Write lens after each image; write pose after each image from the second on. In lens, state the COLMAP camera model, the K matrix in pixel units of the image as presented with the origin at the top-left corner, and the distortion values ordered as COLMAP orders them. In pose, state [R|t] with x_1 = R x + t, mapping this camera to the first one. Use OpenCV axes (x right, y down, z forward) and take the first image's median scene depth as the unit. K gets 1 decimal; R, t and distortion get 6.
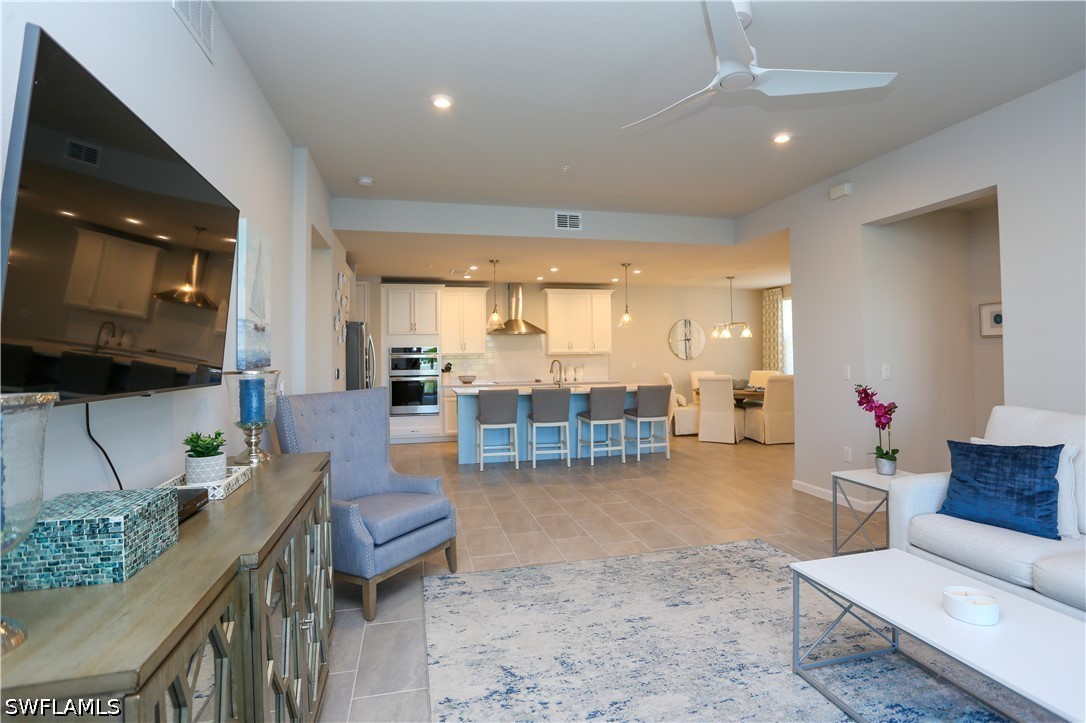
lens RADIAL K [[540.3, 0, 548.7], [0, 540.3, 353.3], [0, 0, 1]] dist [-0.069336, 0.029748]
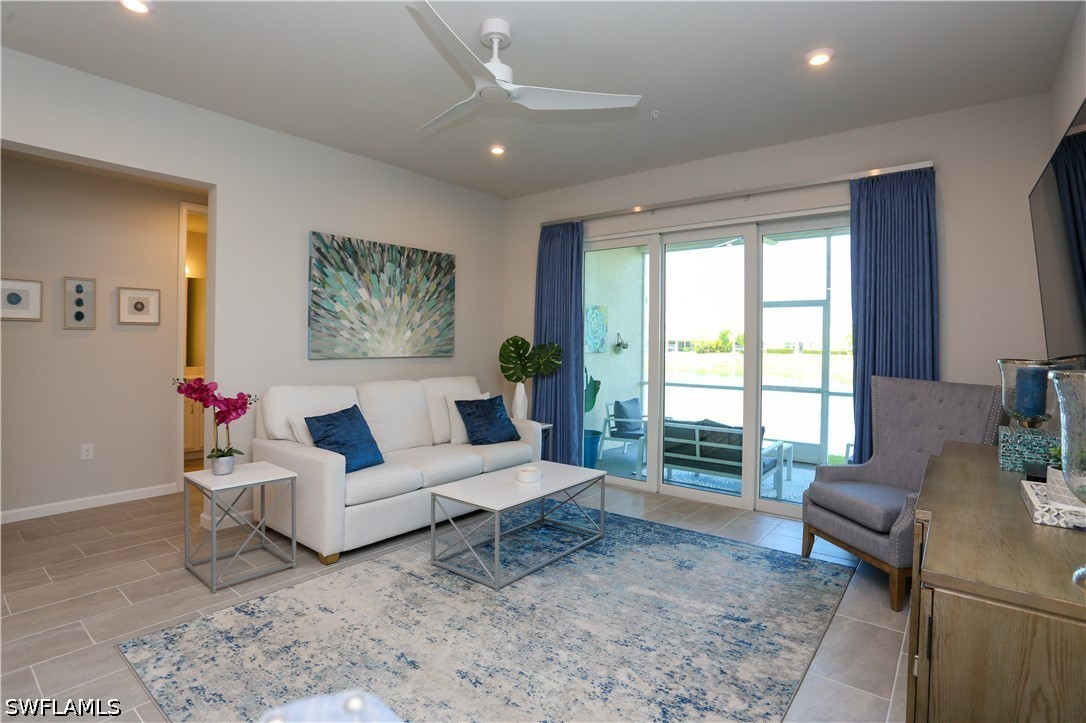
lens RADIAL K [[537.8, 0, 547.6], [0, 537.8, 333.7], [0, 0, 1]] dist [-0.063096, 0.021247]
pose [[-0.612043, 0.021907, 0.790521, -0.405510], [-0.007239, 0.999419, -0.033301, 0.013824], [-0.790791, -0.026104, -0.611529, 1.073584]]
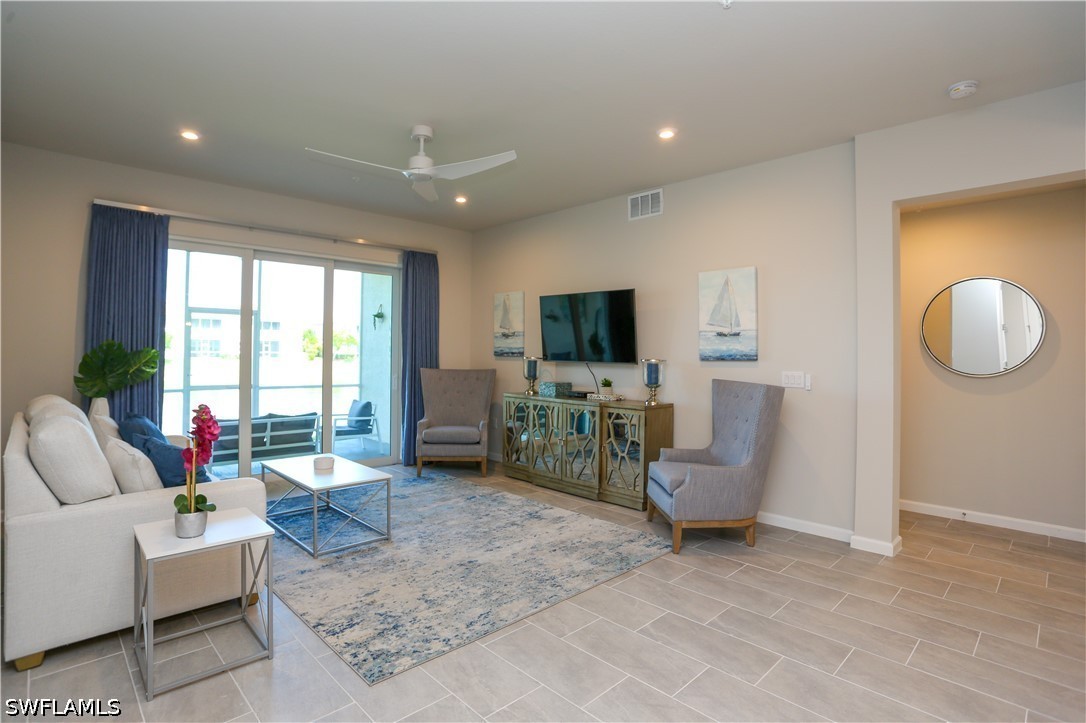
lens RADIAL K [[540.3, 0, 548.7], [0, 540.3, 353.3], [0, 0, 1]] dist [-0.069336, 0.029748]
pose [[-0.859685, 0.005390, -0.510796, 0.567398], [0.002516, 0.999977, 0.006317, -0.002595], [0.510819, 0.004146, -0.859679, 1.721629]]
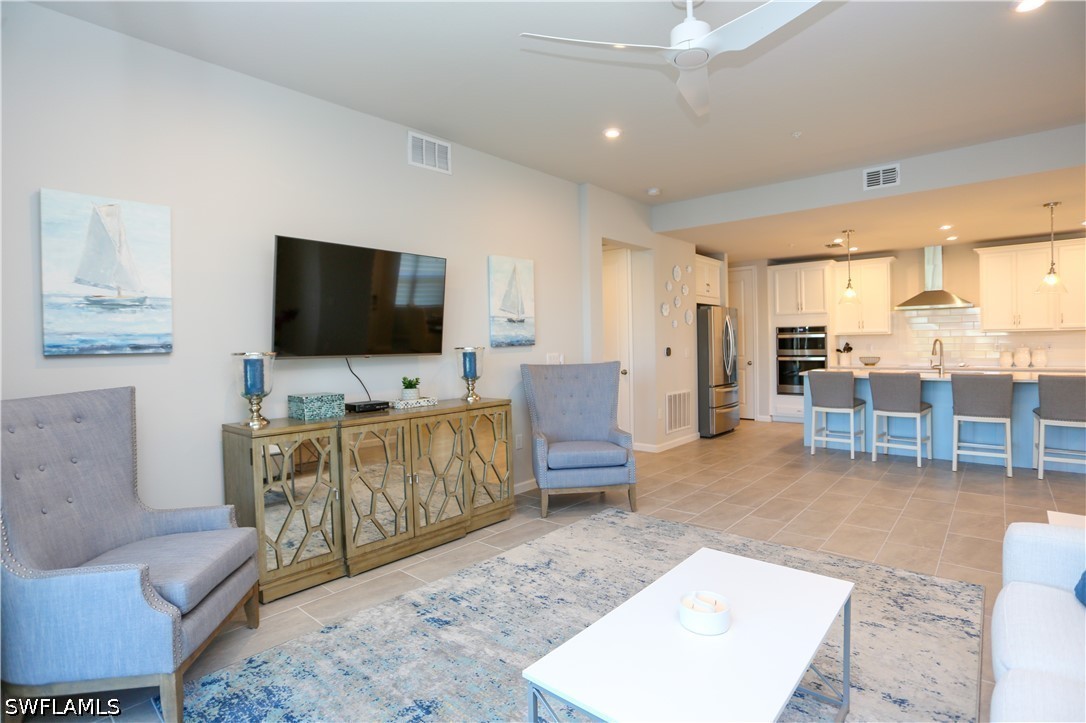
lens RADIAL K [[540.3, 0, 548.7], [0, 540.3, 353.3], [0, 0, 1]] dist [-0.069336, 0.029748]
pose [[0.574867, 0.017627, -0.818057, 0.691030], [0.013688, 0.999421, 0.031154, 0.001510], [0.818132, -0.029107, 0.574293, 0.128265]]
